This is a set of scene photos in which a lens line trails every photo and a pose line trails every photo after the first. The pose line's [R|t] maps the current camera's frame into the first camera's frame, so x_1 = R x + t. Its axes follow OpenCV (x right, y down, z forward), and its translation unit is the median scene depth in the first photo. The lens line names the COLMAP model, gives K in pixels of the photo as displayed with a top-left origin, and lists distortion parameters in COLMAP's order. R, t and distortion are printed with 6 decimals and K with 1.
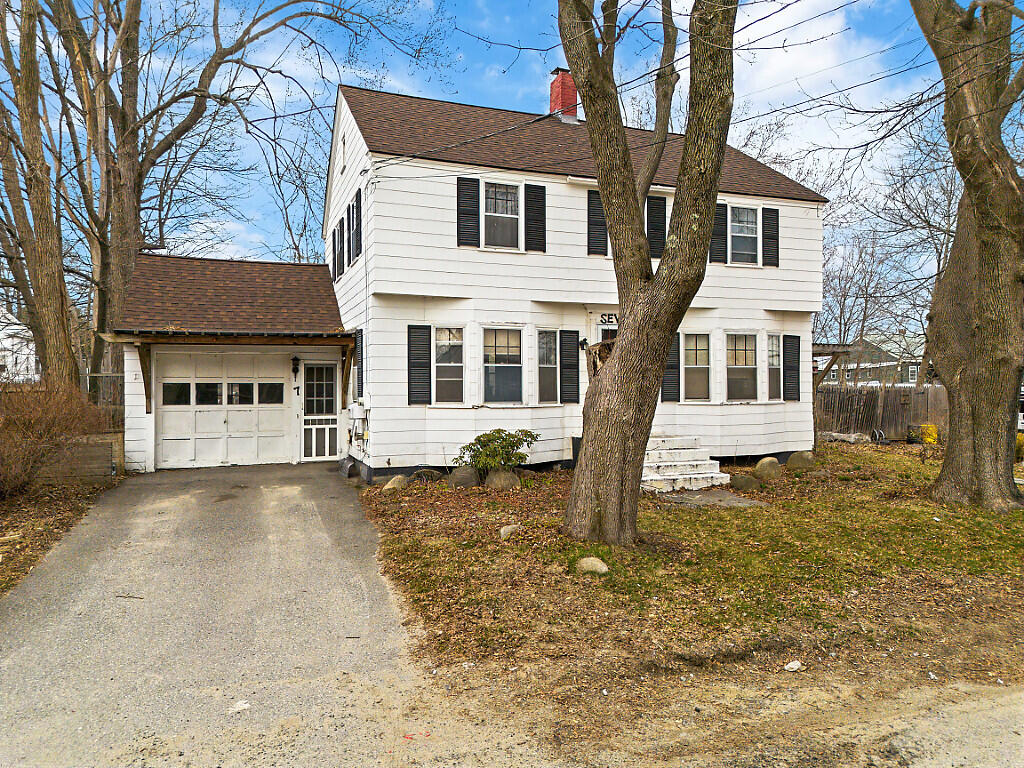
lens RADIAL K [[724.2, 0, 512.0], [0, 724.2, 384.0], [0, 0, 1]] dist [0.044045, -0.038772]
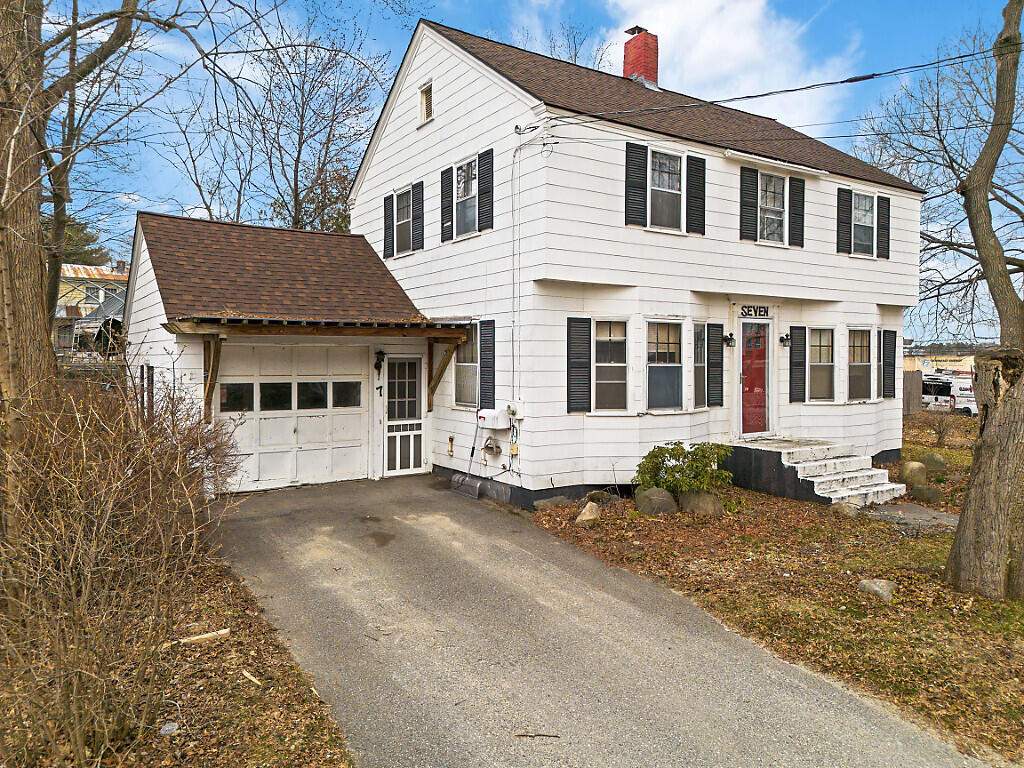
lens RADIAL K [[724.2, 0, 512.0], [0, 724.2, 384.0], [0, 0, 1]] dist [0.044045, -0.038772]
pose [[0.976936, -0.002541, 0.213516, -0.367753], [-0.005353, 0.999324, 0.036383, -0.033397], [-0.213464, -0.036687, 0.976262, 0.187652]]
